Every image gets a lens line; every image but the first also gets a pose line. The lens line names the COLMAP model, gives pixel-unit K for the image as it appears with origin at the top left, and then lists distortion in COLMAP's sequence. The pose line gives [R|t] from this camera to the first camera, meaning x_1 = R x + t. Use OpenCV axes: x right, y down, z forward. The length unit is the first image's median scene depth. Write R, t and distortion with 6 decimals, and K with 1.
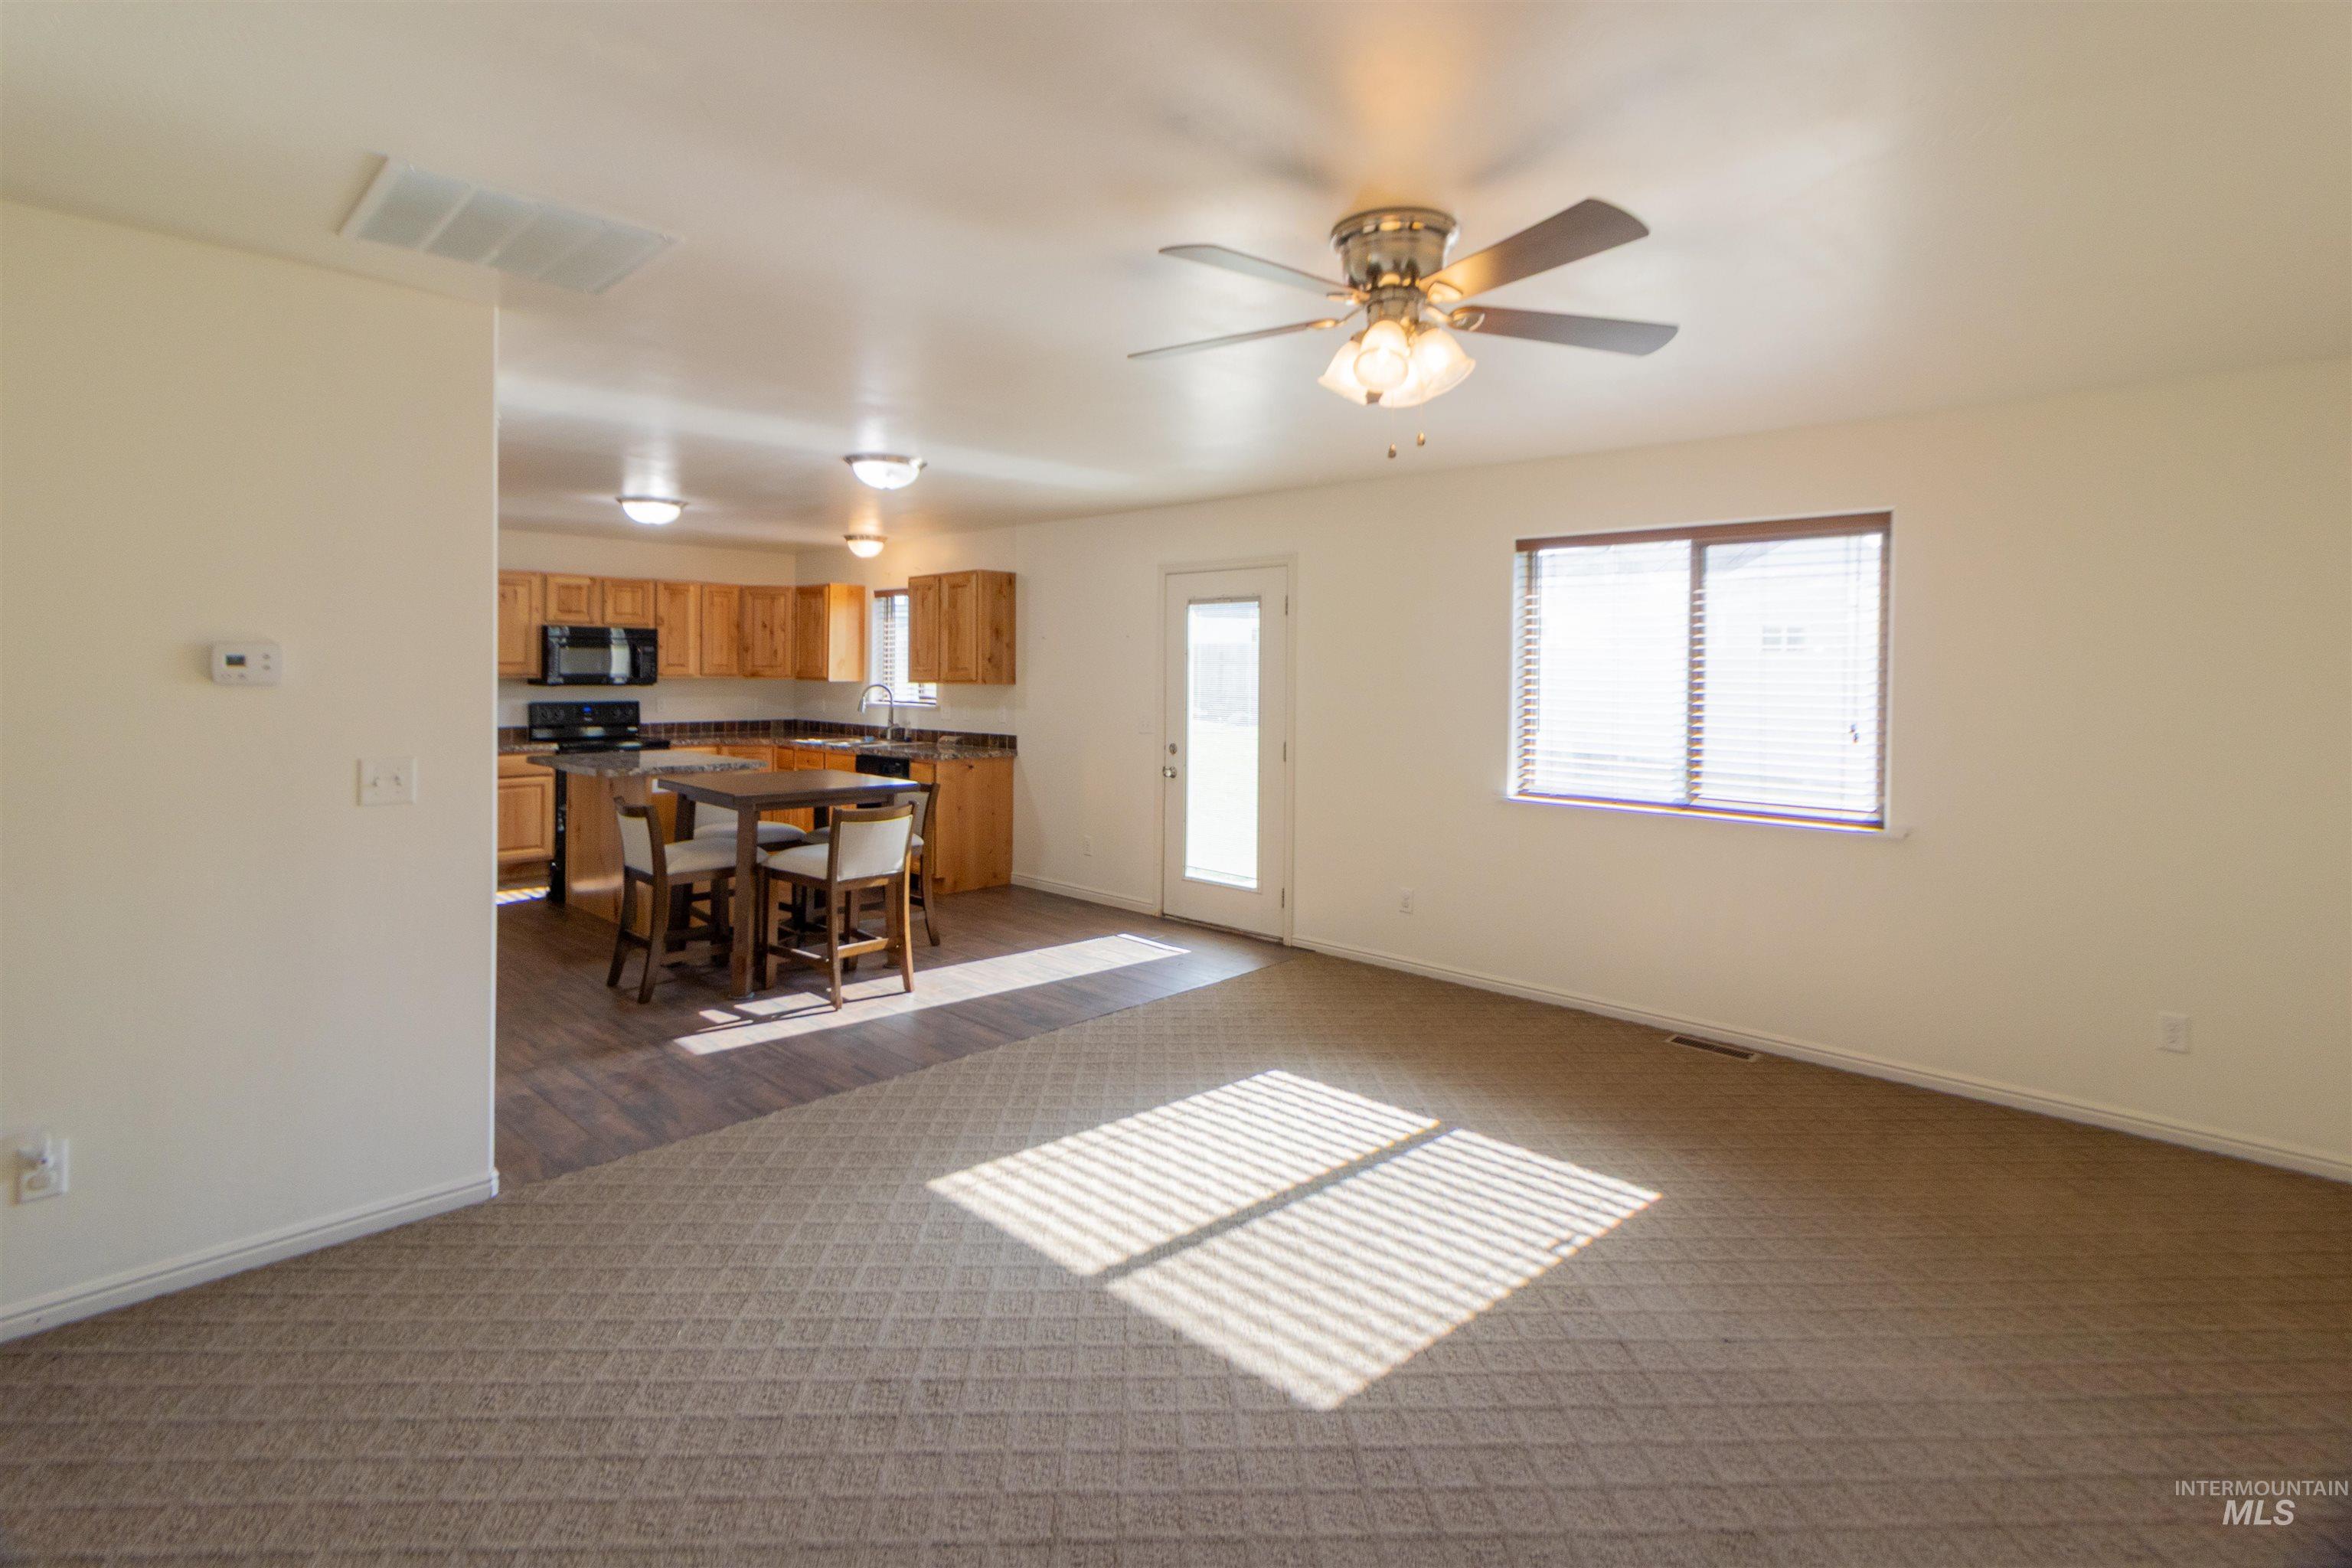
lens RADIAL K [[1123.6, 0, 1193.0], [0, 1123.6, 674.6], [0, 0, 1]] dist [0.007912, -0.003189]
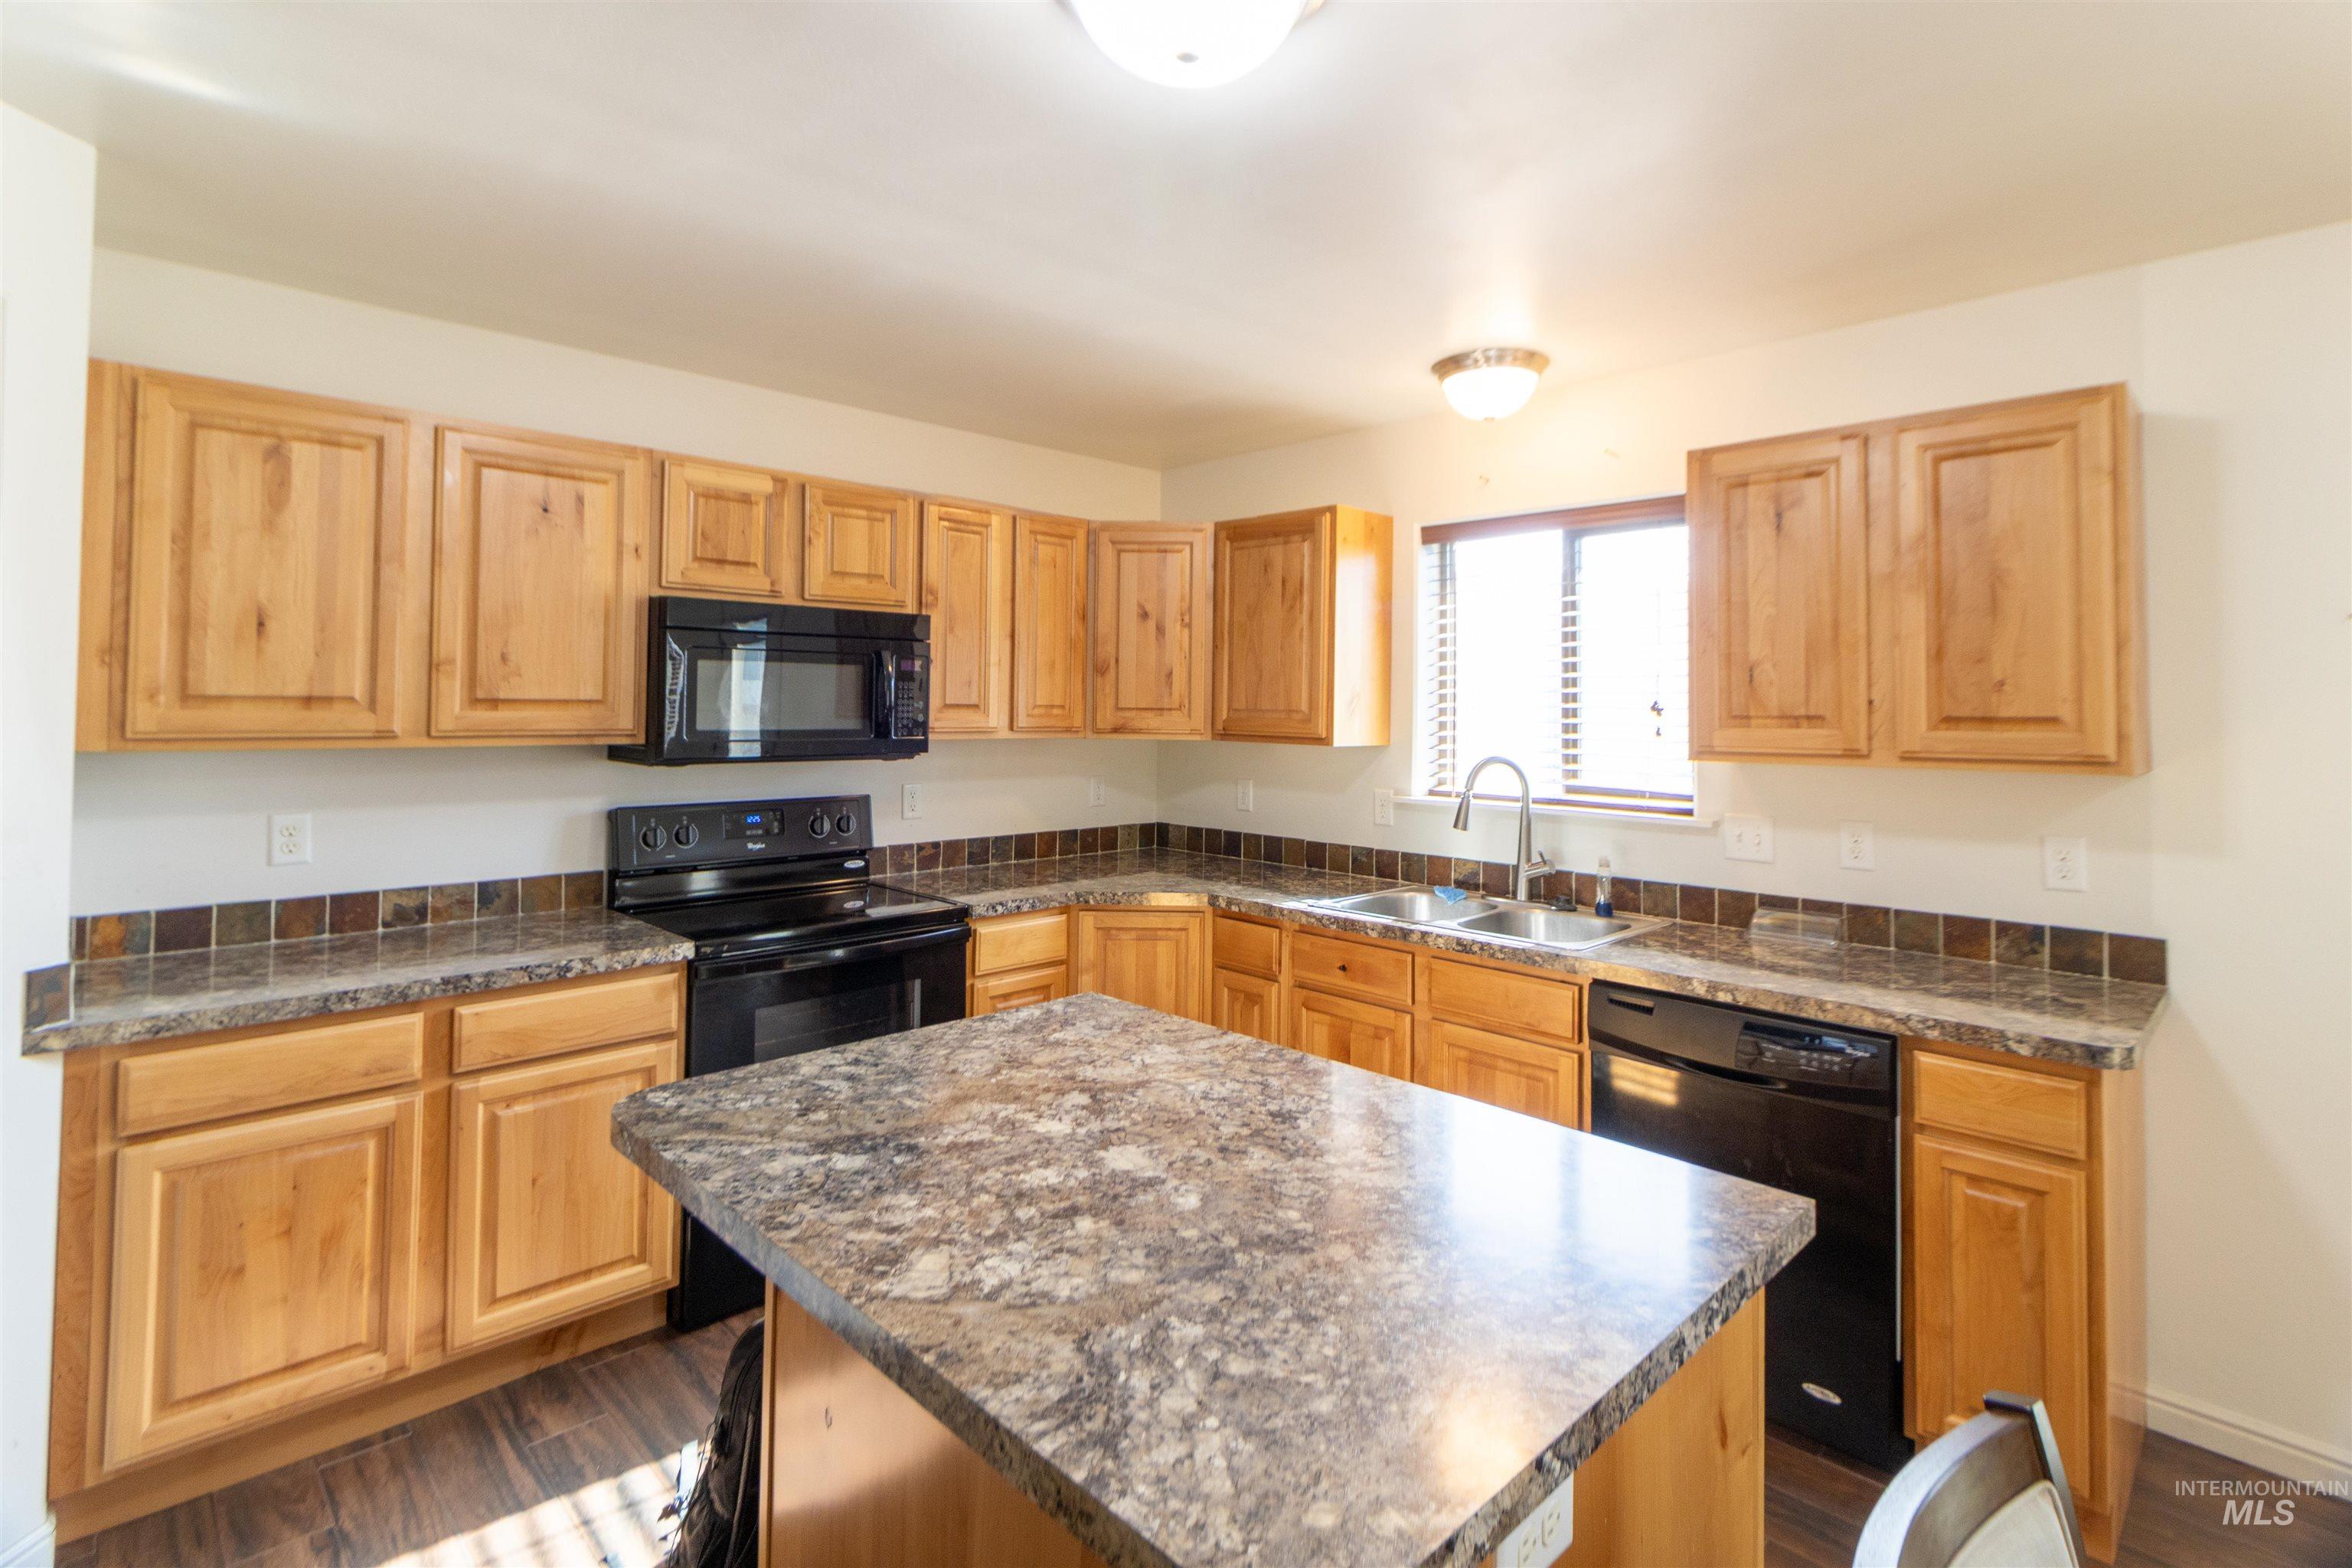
lens RADIAL K [[1123.6, 0, 1193.0], [0, 1123.6, 674.6], [0, 0, 1]] dist [0.007912, -0.003189]
pose [[0.999198, -0.000546, -0.040038, -0.421968], [-0.000797, 0.999437, -0.033532, -0.007367], [0.040034, 0.033537, 0.998635, 0.701415]]
